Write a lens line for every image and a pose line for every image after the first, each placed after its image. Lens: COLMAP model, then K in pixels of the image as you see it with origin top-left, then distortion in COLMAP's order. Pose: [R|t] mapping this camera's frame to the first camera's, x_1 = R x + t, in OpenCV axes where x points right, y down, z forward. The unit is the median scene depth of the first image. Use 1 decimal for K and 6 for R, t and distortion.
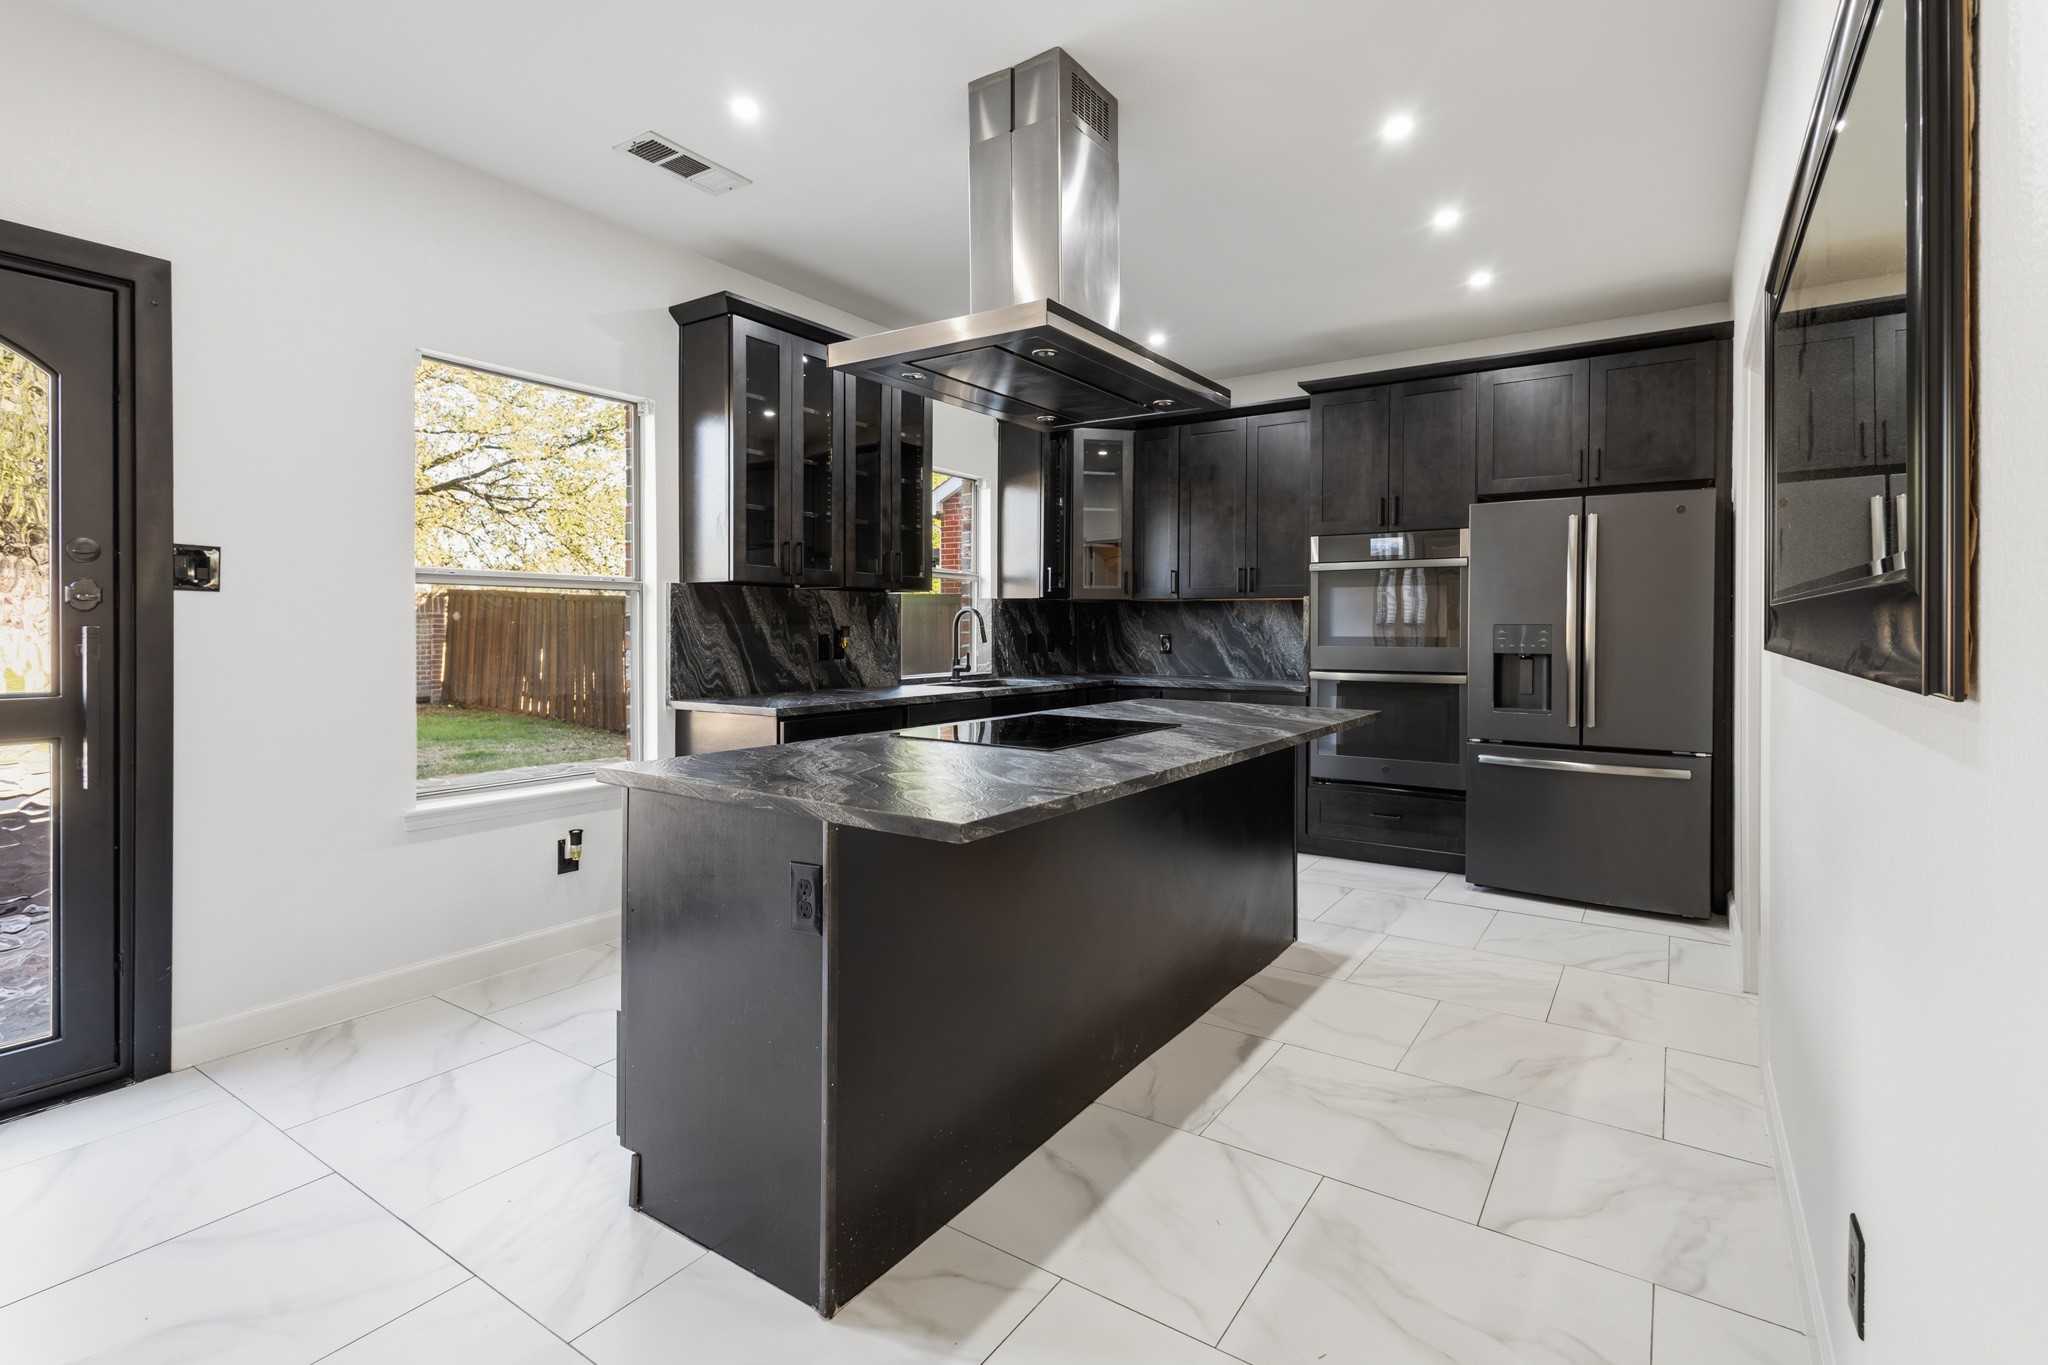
lens RADIAL K [[943.9, 0, 1015.0], [0, 943.9, 630.0], [0, 0, 1]] dist [0.001798, 0.000276]
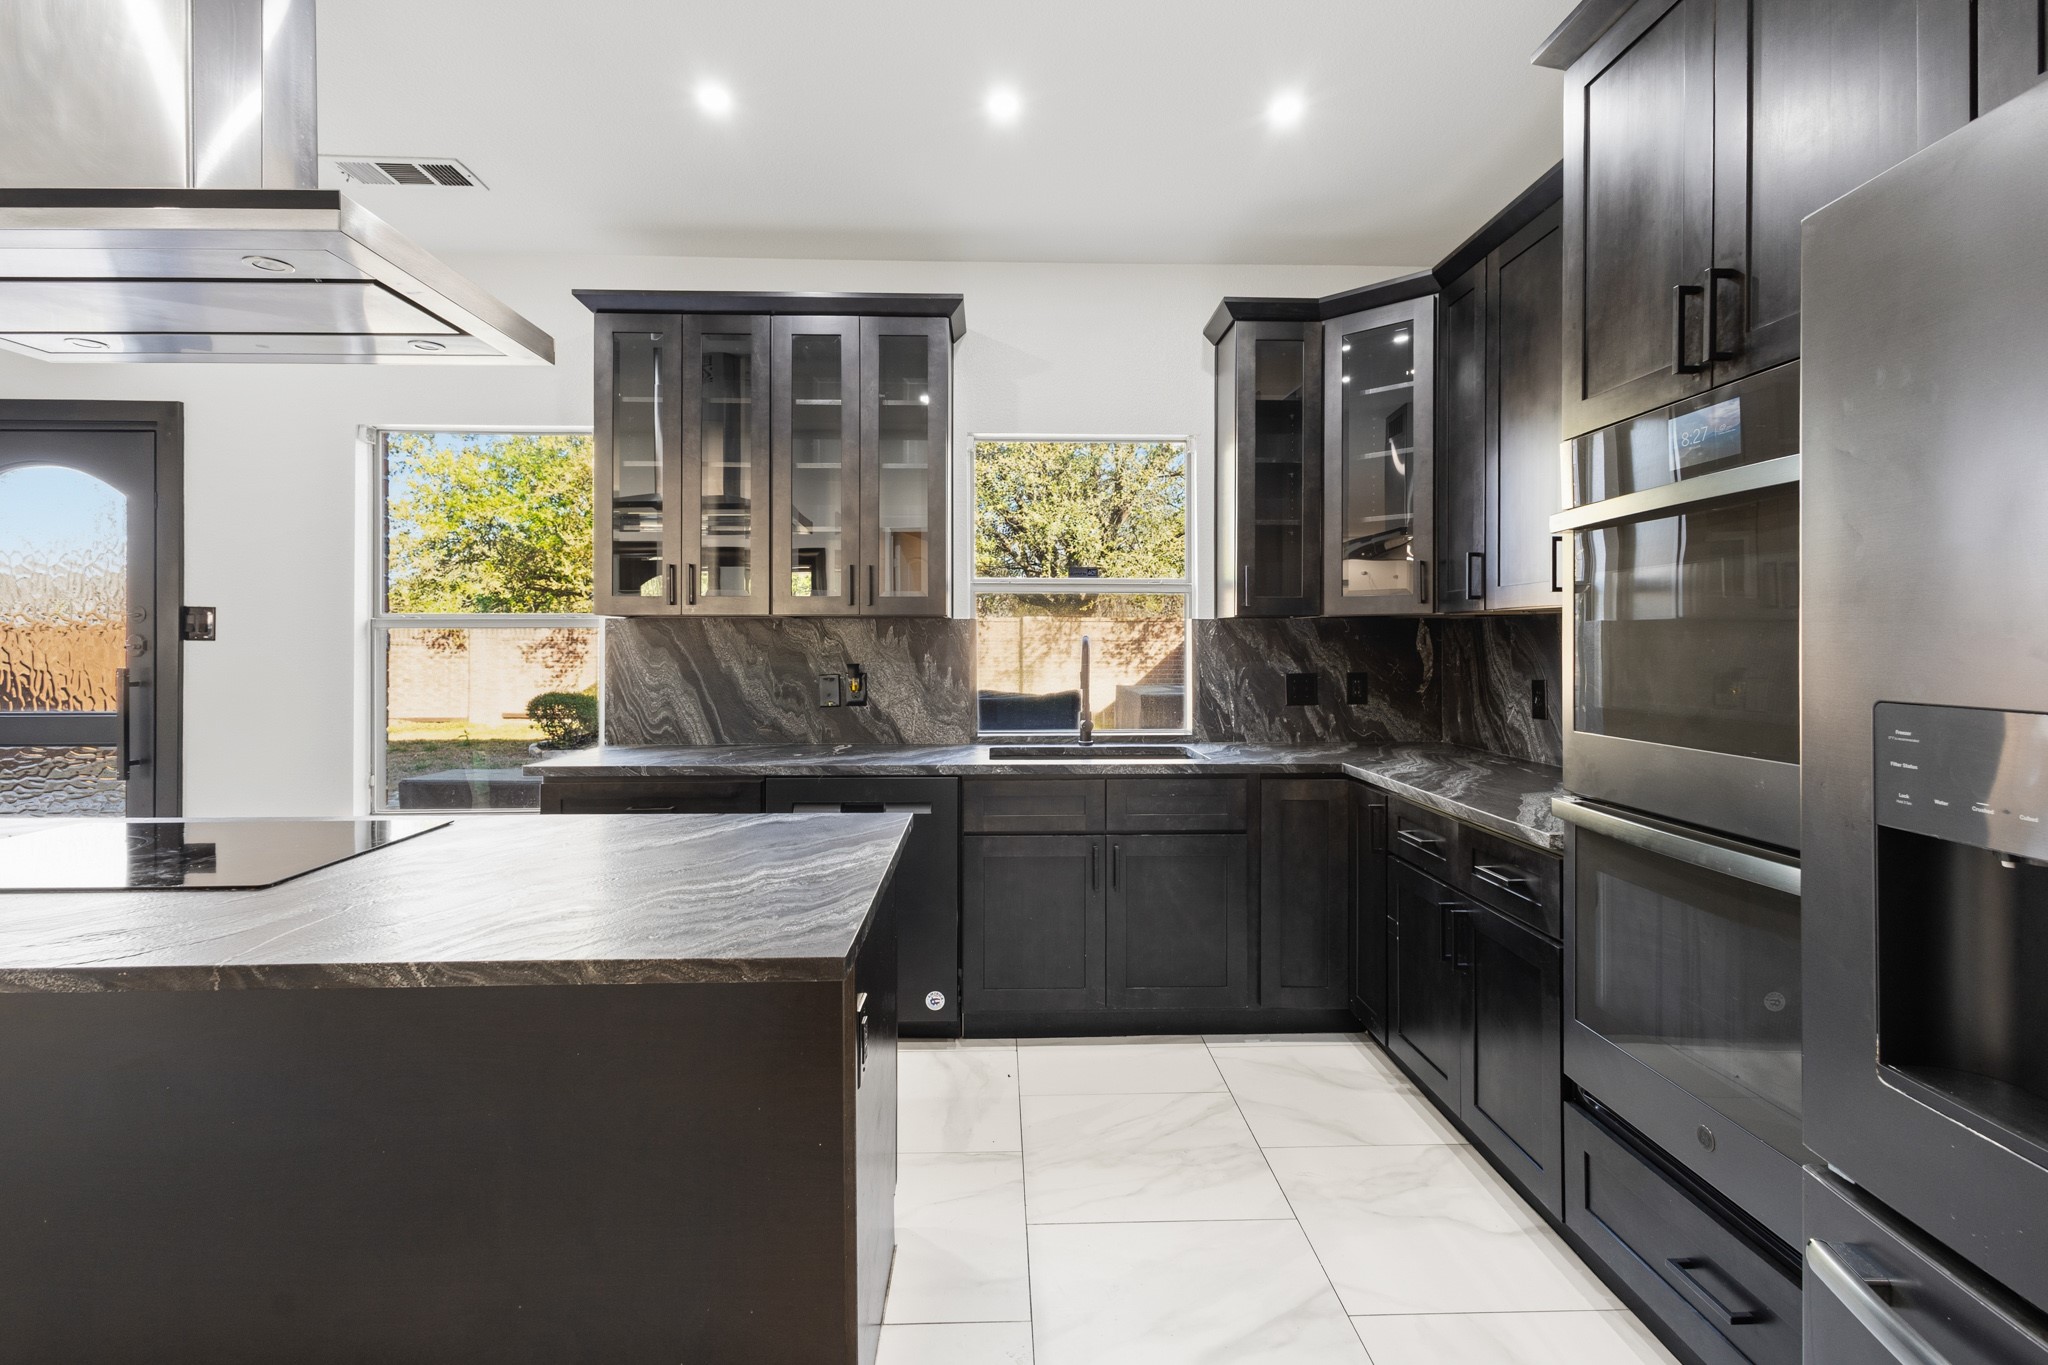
lens RADIAL K [[943.9, 0, 1033.5], [0, 943.9, 647.3], [0, 0, 1]] dist [0.001798, 0.000276]
pose [[0.606229, -0.001113, -0.795289, 0.520550], [0.001553, 0.999999, -0.000216, -0.017141], [0.795288, -0.001104, 0.606230, 0.645954]]
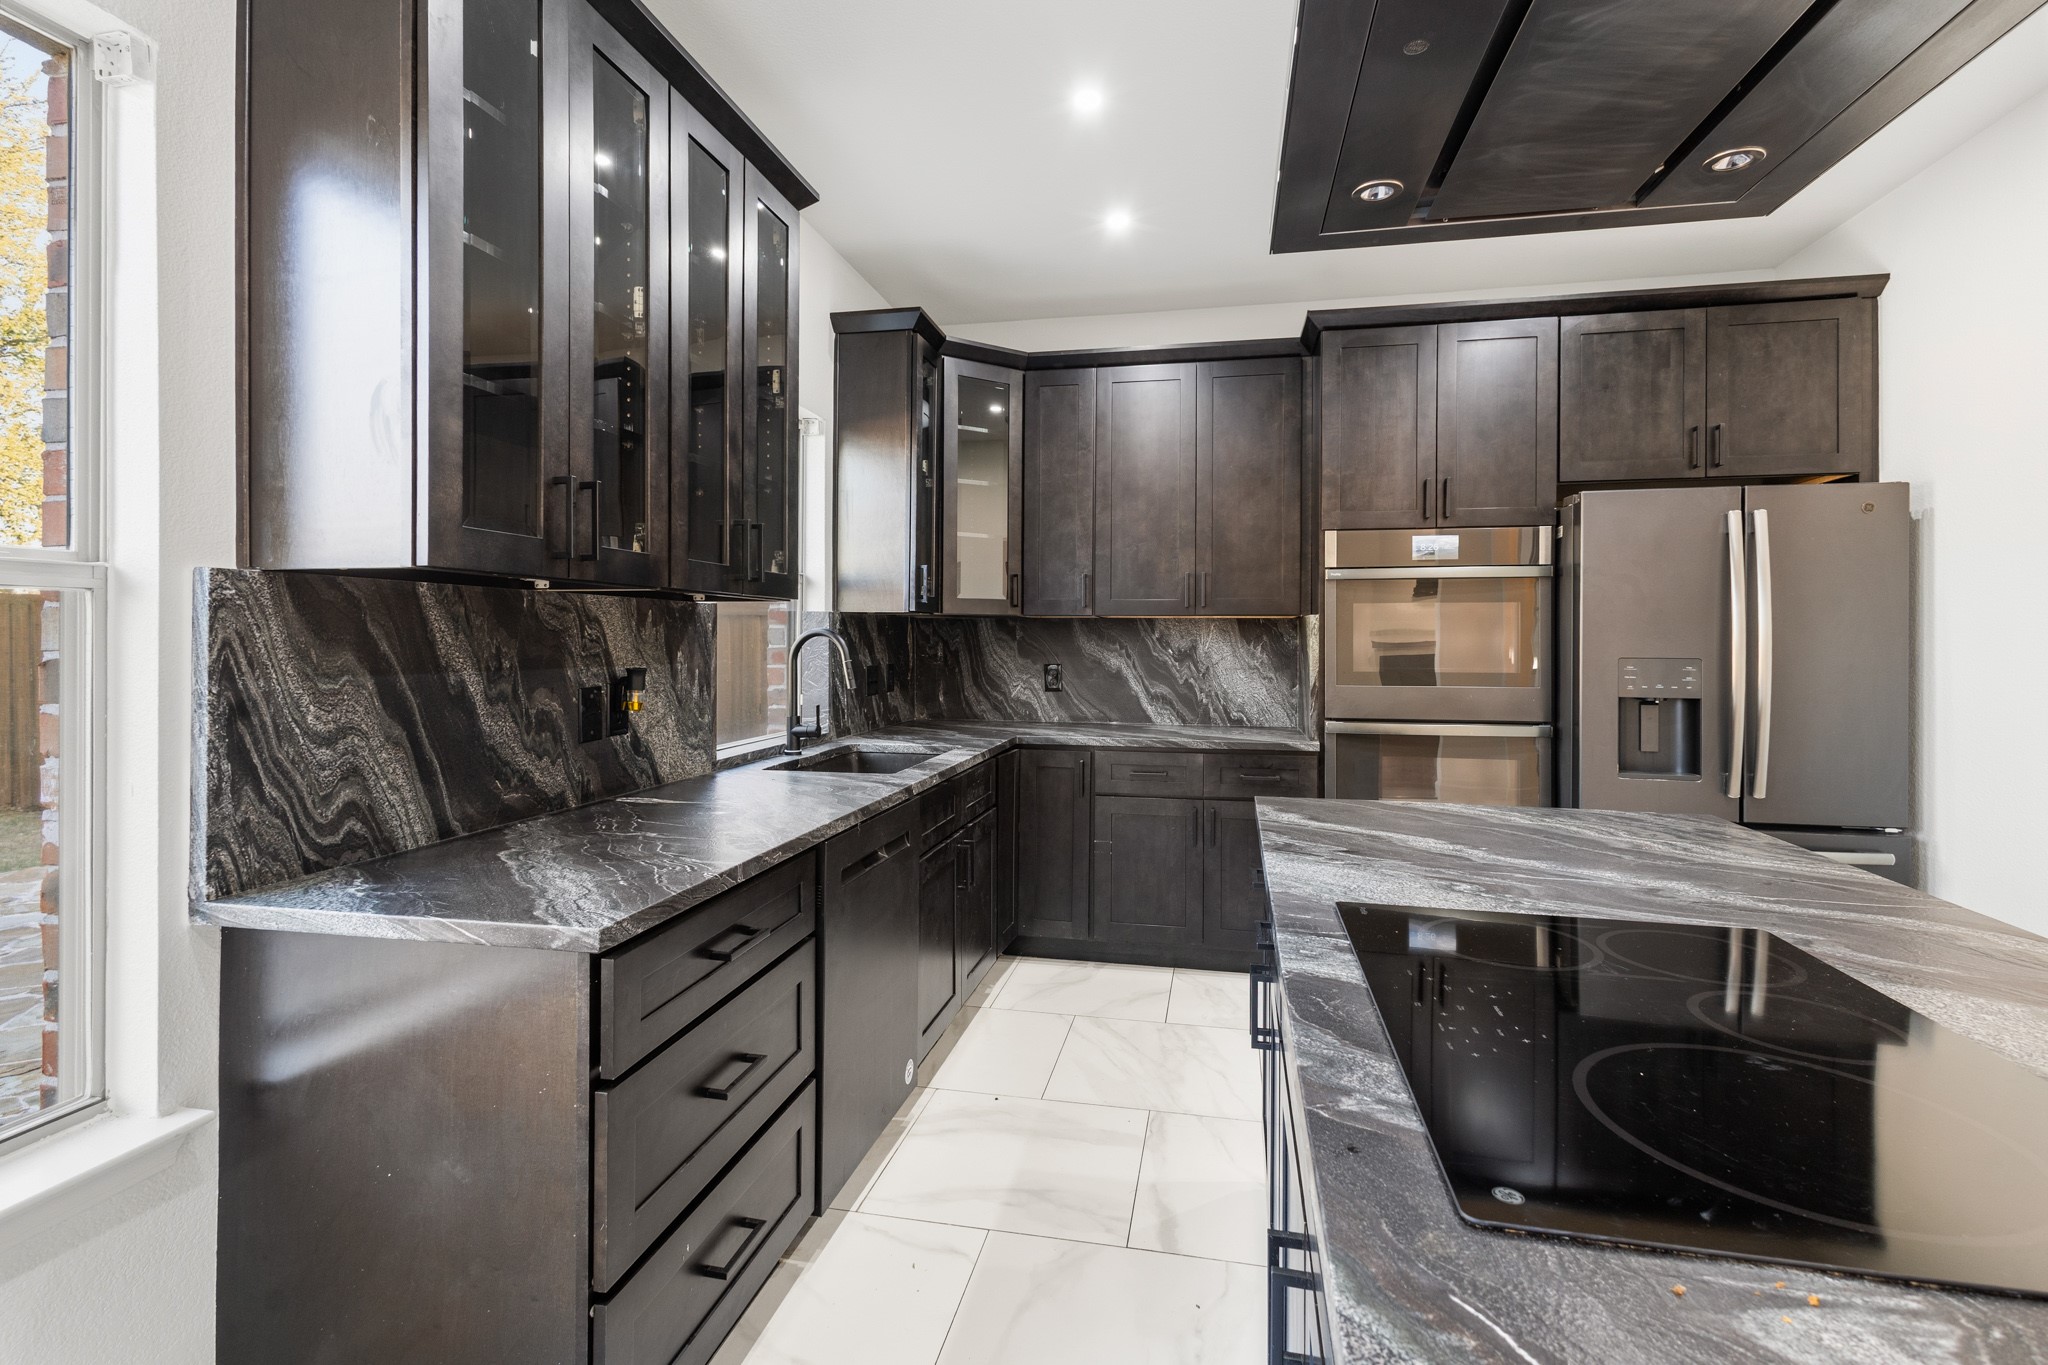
lens RADIAL K [[943.9, 0, 1009.4], [0, 943.9, 629.5], [0, 0, 1]] dist [0.001798, 0.000276]
pose [[0.926127, 0.002796, 0.377202, -0.184316], [0.001100, 0.999948, -0.010113, -0.019156], [-0.377211, 0.009781, 0.926076, 0.467174]]
